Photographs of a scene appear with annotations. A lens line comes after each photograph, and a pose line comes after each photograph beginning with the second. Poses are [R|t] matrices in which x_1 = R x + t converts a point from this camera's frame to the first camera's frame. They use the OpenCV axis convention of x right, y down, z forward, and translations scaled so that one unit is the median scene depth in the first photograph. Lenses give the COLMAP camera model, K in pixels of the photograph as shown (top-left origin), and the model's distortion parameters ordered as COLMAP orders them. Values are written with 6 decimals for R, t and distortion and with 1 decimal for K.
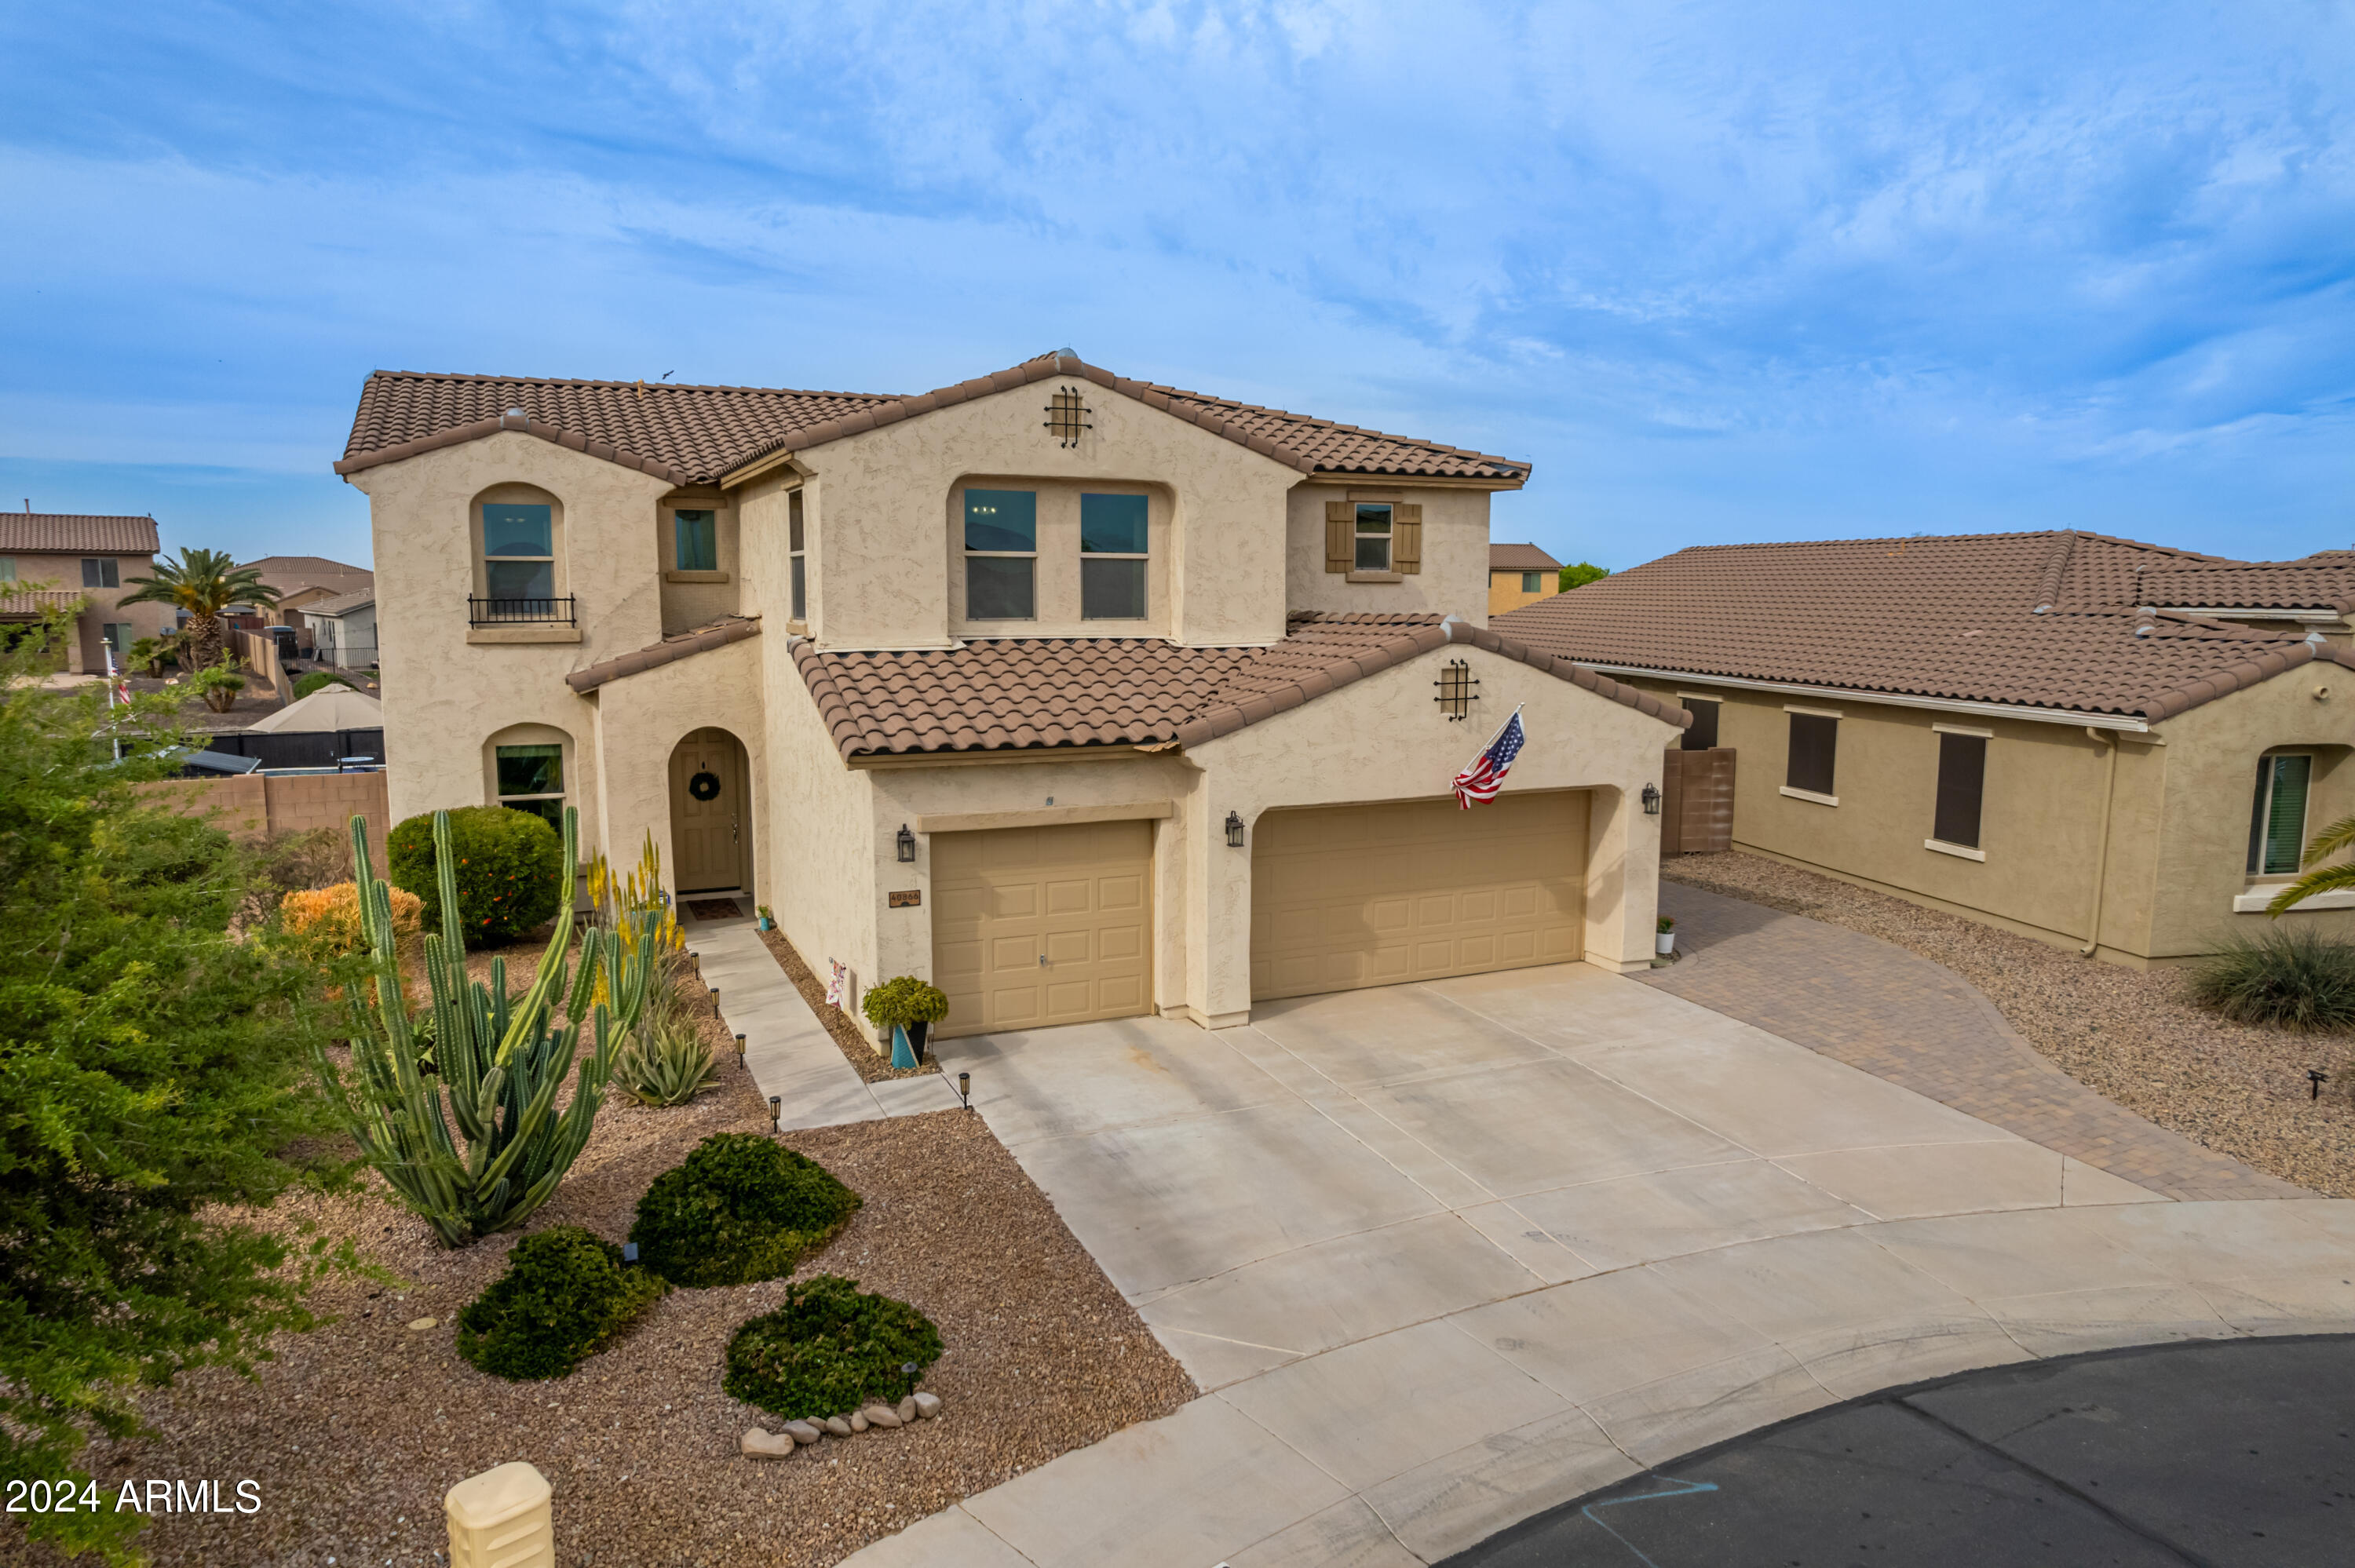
lens RADIAL K [[1492.8, 0, 1181.3], [0, 1492.8, 803.1], [0, 0, 1]] dist [-0.071049, 0.061186]
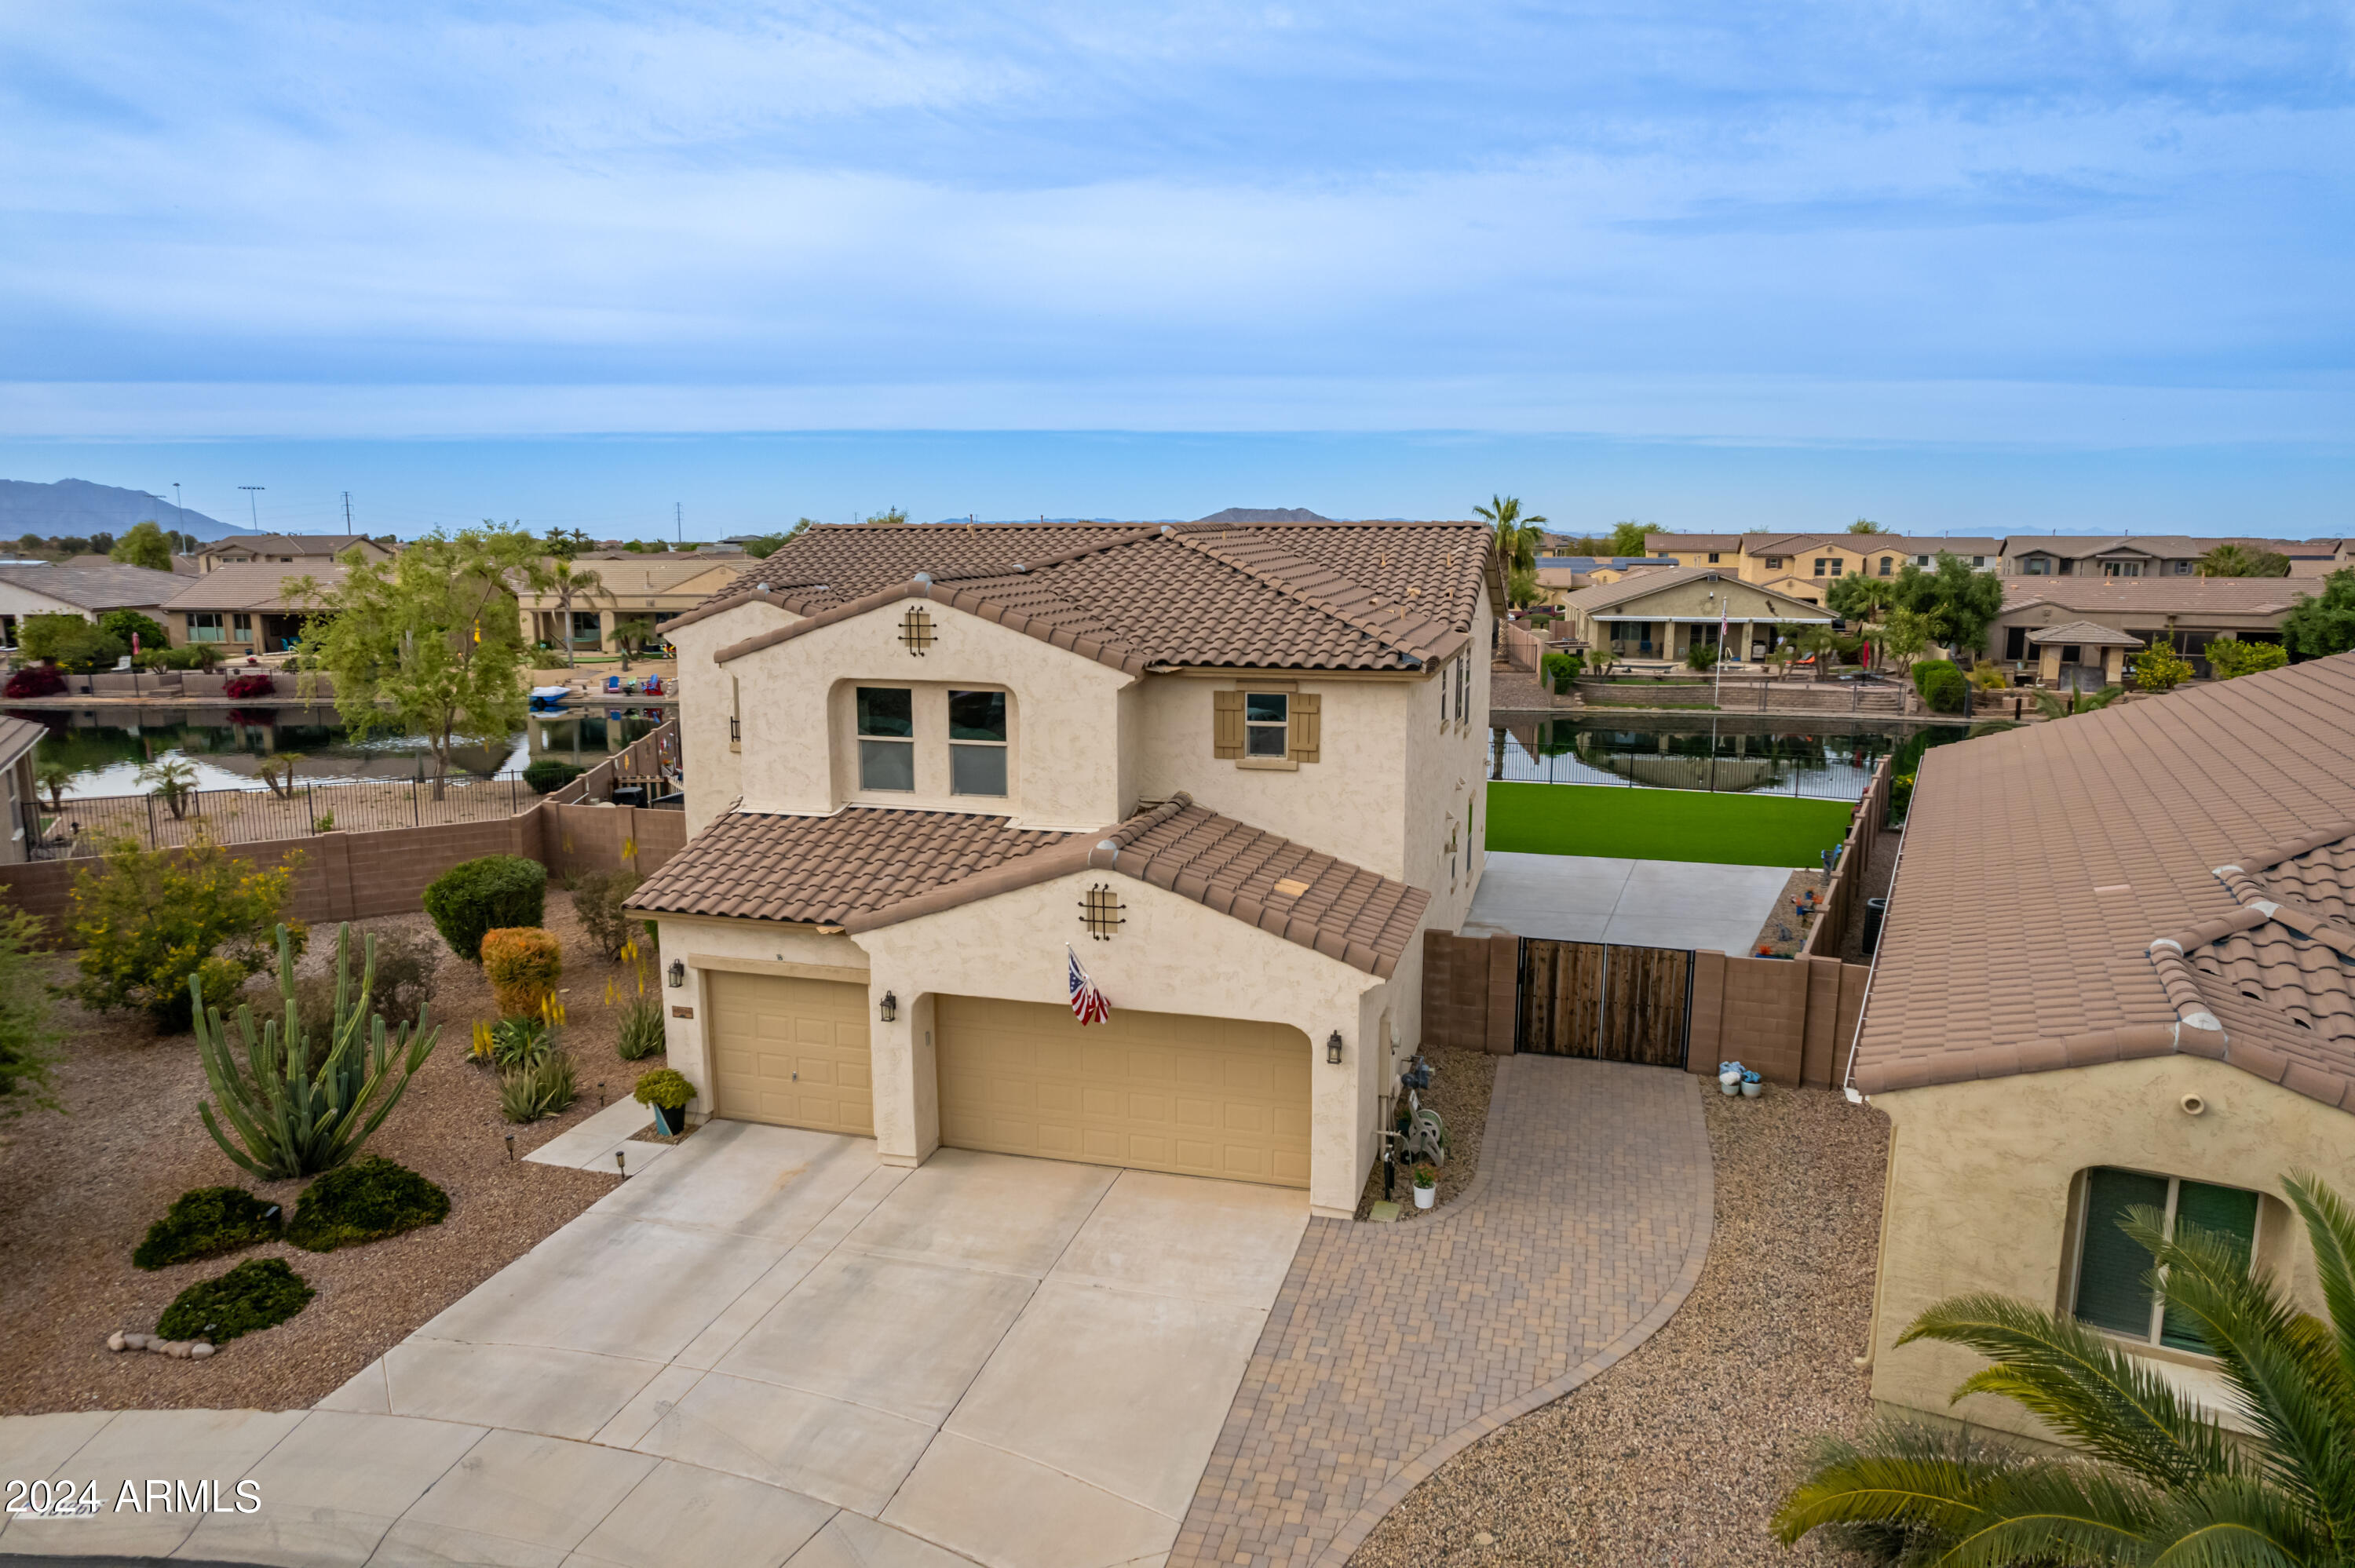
lens RADIAL K [[1492.8, 0, 1181.3], [0, 1492.8, 803.1], [0, 0, 1]] dist [-0.071049, 0.061186]
pose [[0.767867, 0.110358, -0.631032, 0.842422], [-0.090200, 0.993862, 0.064052, -0.214322], [0.634228, 0.007736, 0.773108, 0.205477]]
